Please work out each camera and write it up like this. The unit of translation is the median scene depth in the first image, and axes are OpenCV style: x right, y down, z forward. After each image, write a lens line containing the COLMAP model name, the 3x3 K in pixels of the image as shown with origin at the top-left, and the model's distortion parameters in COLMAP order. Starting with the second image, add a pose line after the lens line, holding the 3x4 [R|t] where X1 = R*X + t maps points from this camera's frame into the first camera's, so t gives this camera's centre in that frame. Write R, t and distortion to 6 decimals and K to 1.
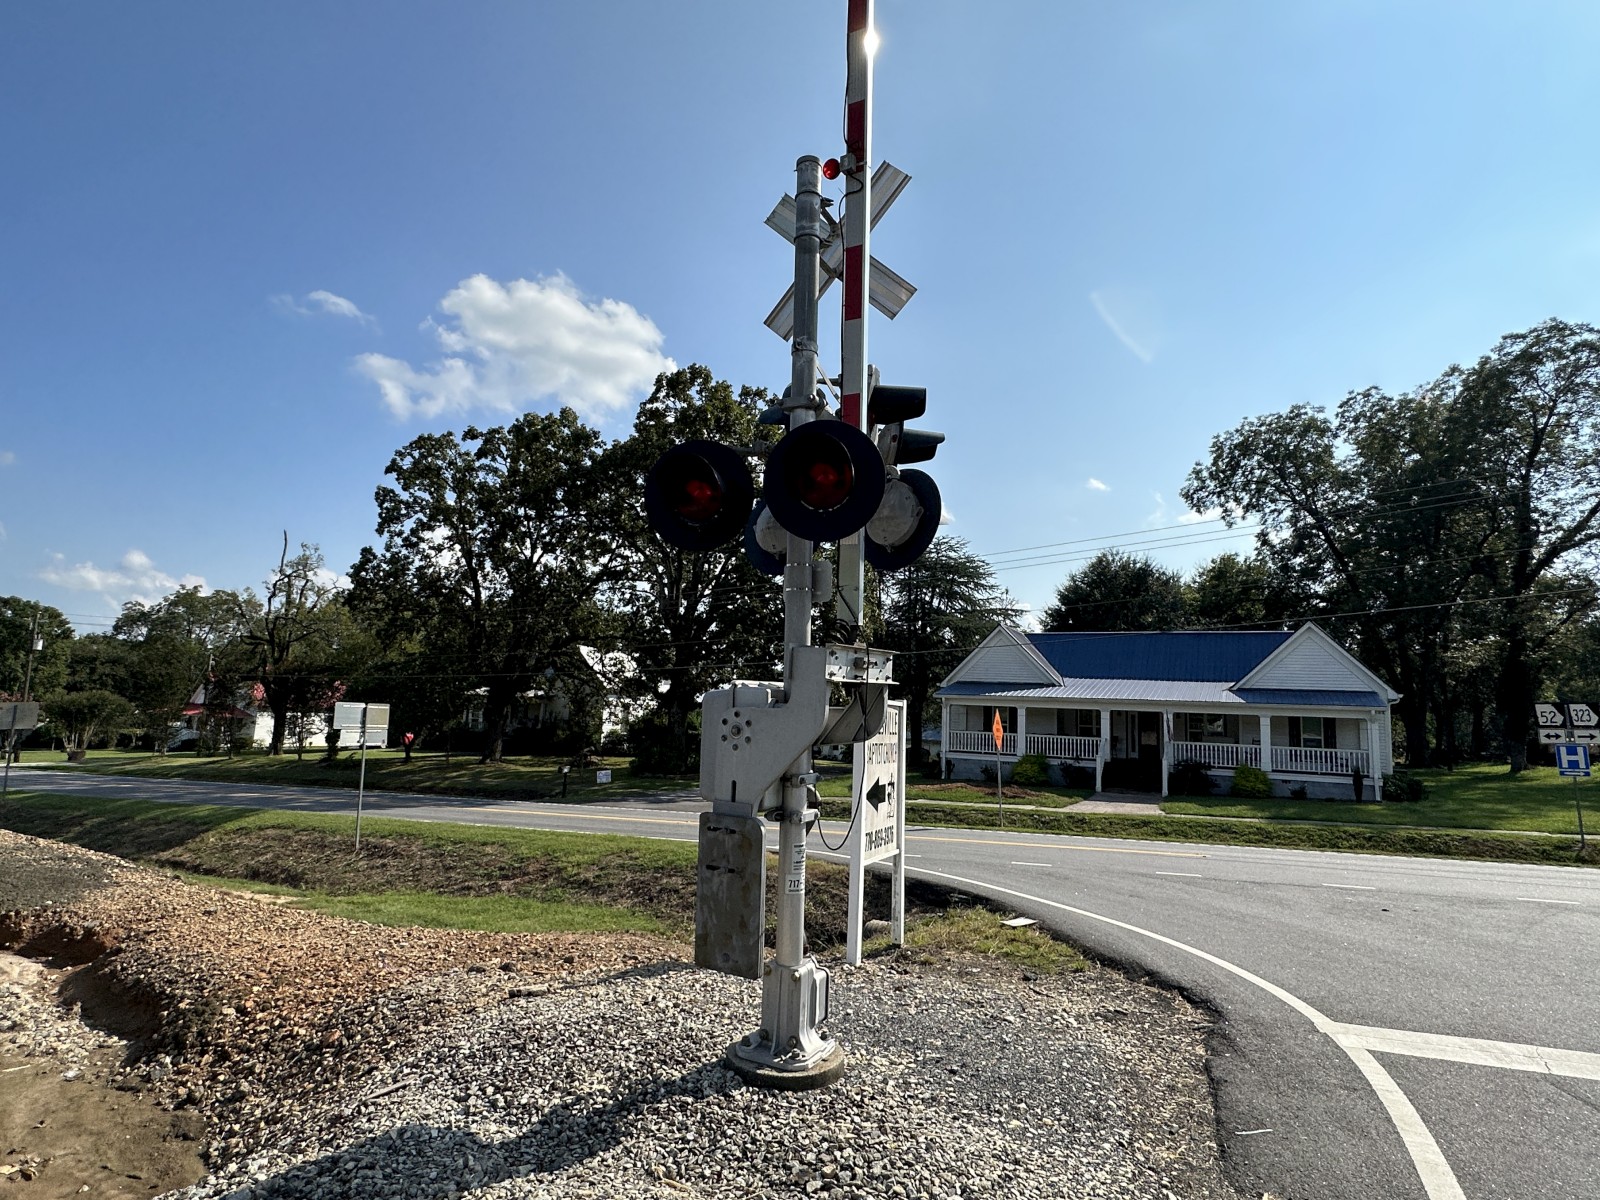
lens RADIAL K [[815.3, 0, 800.0], [0, 815.3, 600.0], [0, 0, 1]] dist [-0.000341, 0.000316]
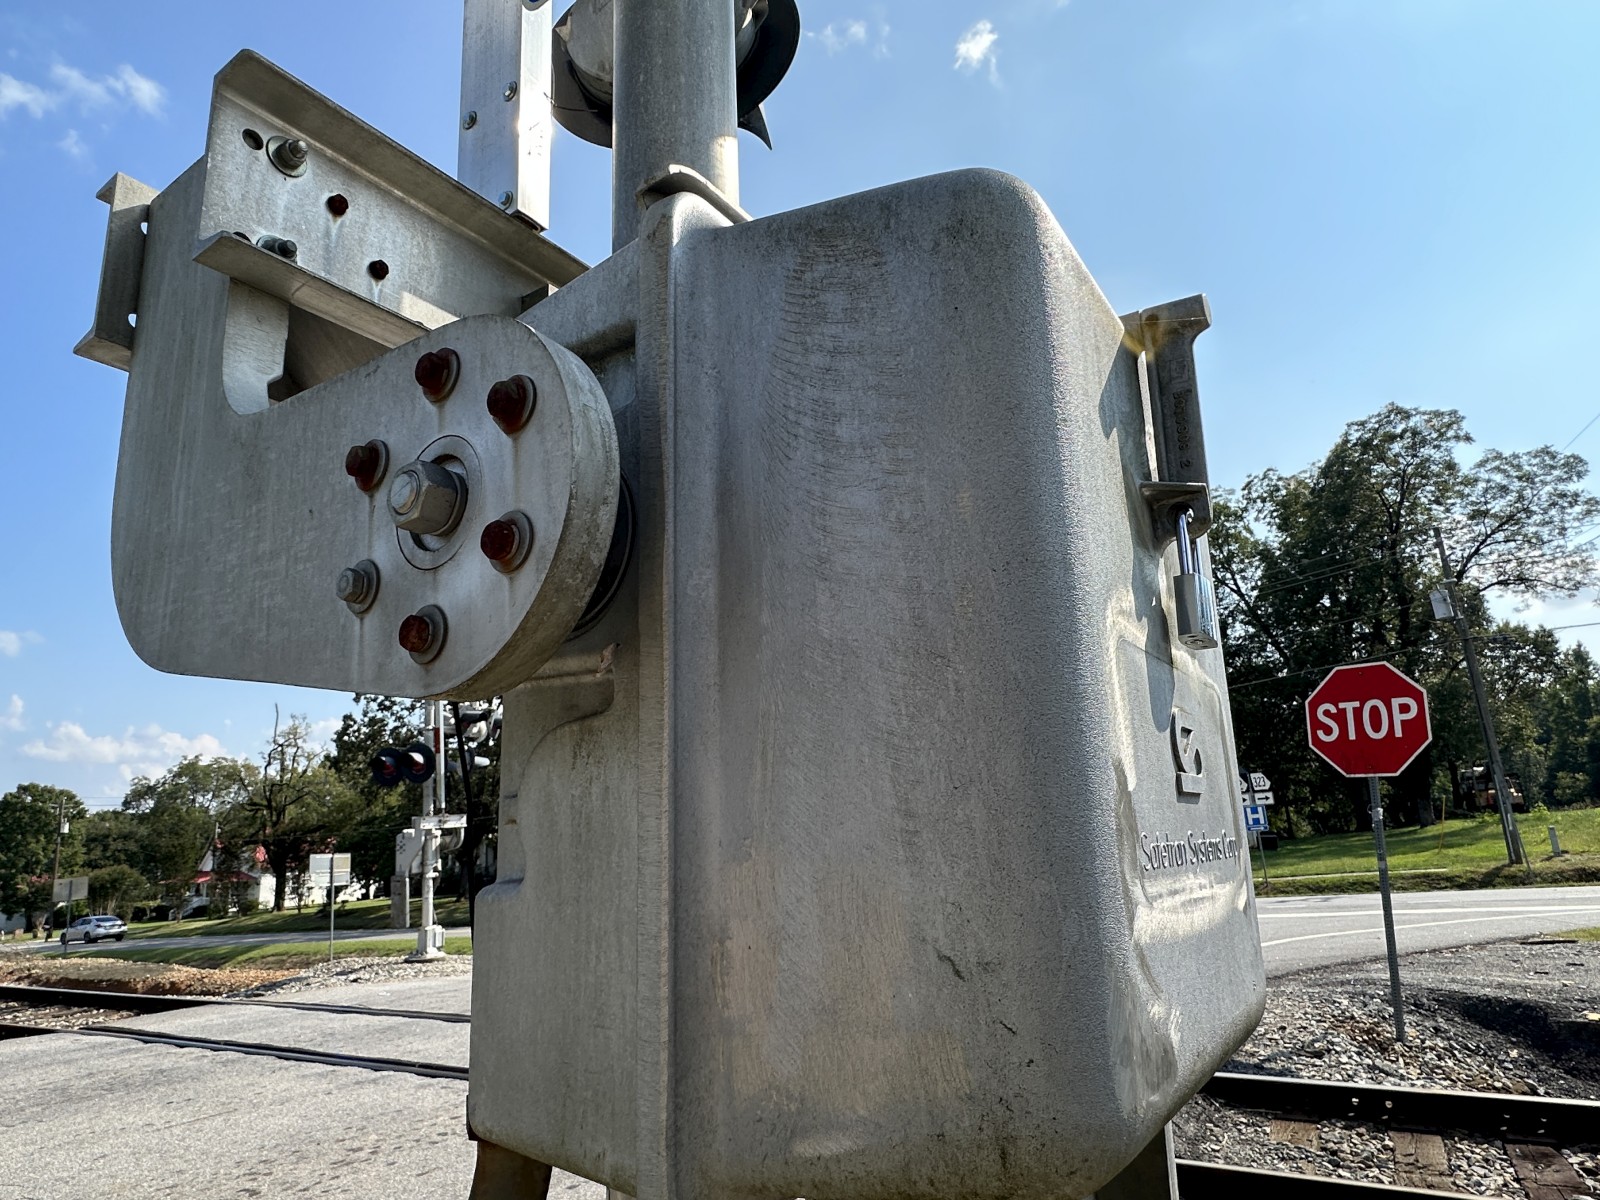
lens RADIAL K [[928.9, 0, 799.1], [0, 928.9, 632.4], [0, 0, 1]] dist [0.000758, -0.000316]
pose [[0.993681, -0.098551, -0.053714, 0.145261], [0.094443, 0.992754, -0.074302, -0.020943], [0.060647, 0.068759, 0.995788, -0.210556]]
